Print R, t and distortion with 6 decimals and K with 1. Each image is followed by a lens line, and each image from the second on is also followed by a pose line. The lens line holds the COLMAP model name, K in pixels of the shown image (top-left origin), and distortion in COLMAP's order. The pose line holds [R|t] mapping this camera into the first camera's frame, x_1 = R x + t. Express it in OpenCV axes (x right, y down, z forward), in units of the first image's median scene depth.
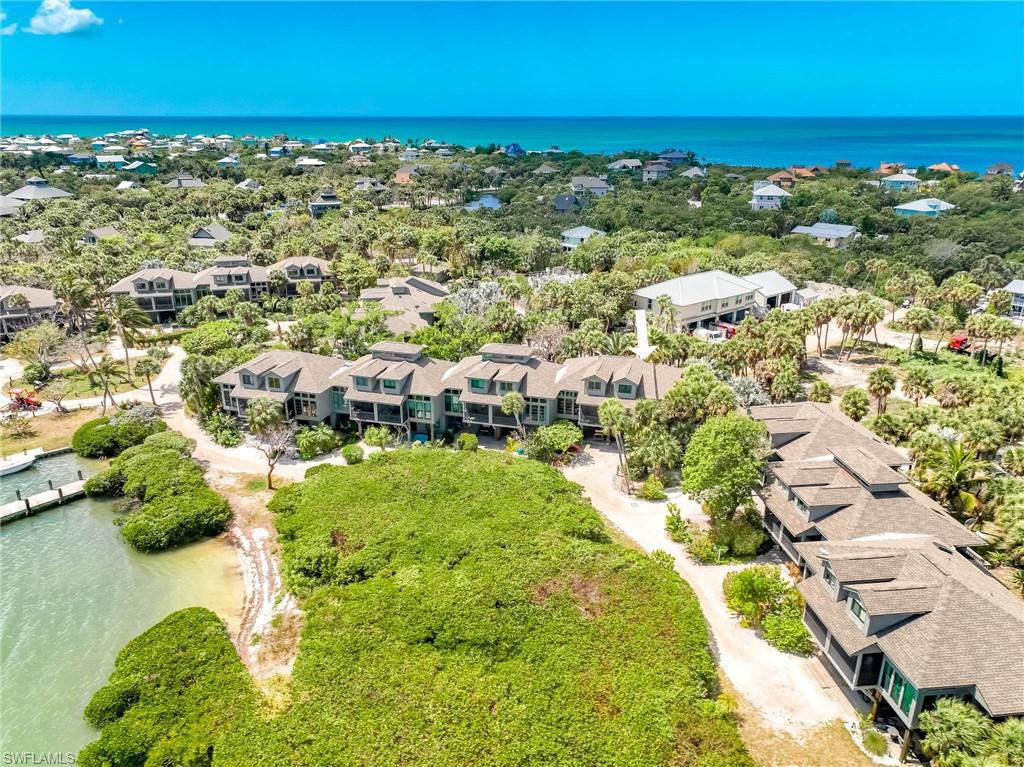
lens RADIAL K [[734.9, 0, 488.1], [0, 734.9, 382.9], [0, 0, 1]] dist [0.002094, 0.004383]
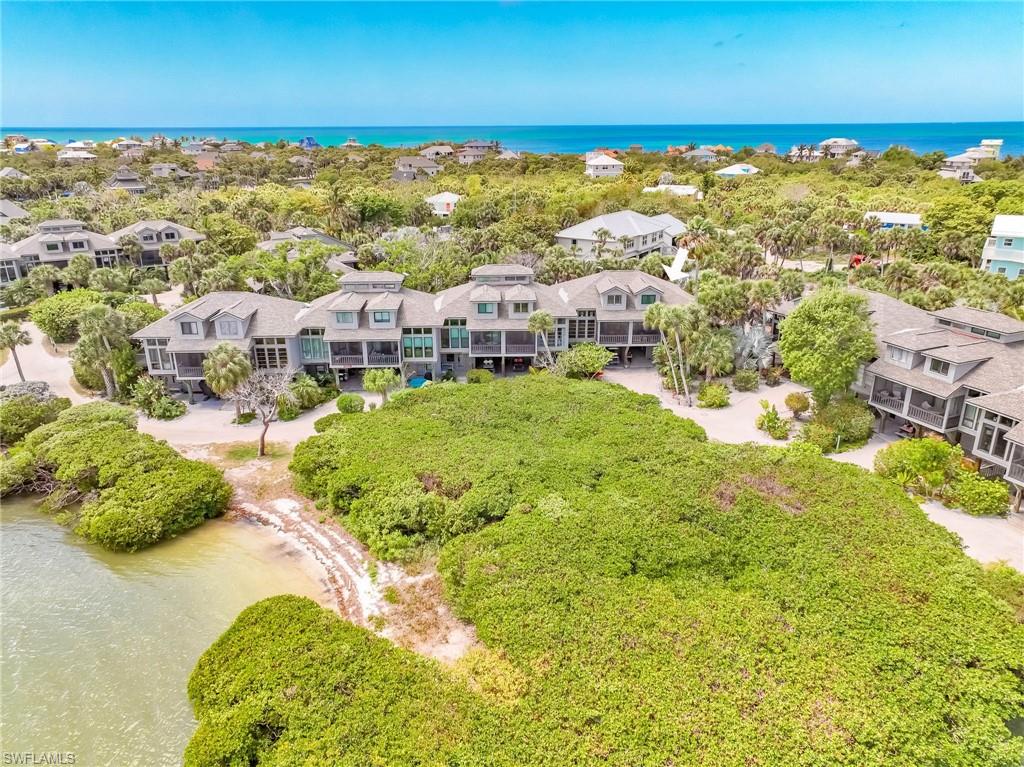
lens RADIAL K [[734.9, 0, 488.1], [0, 734.9, 382.9], [0, 0, 1]] dist [0.002094, 0.004383]
pose [[0.952852, -0.101521, 0.285948, -0.265190], [0.106326, 0.994331, -0.001286, 0.088966], [-0.284197, 0.031629, 0.958244, 0.193517]]
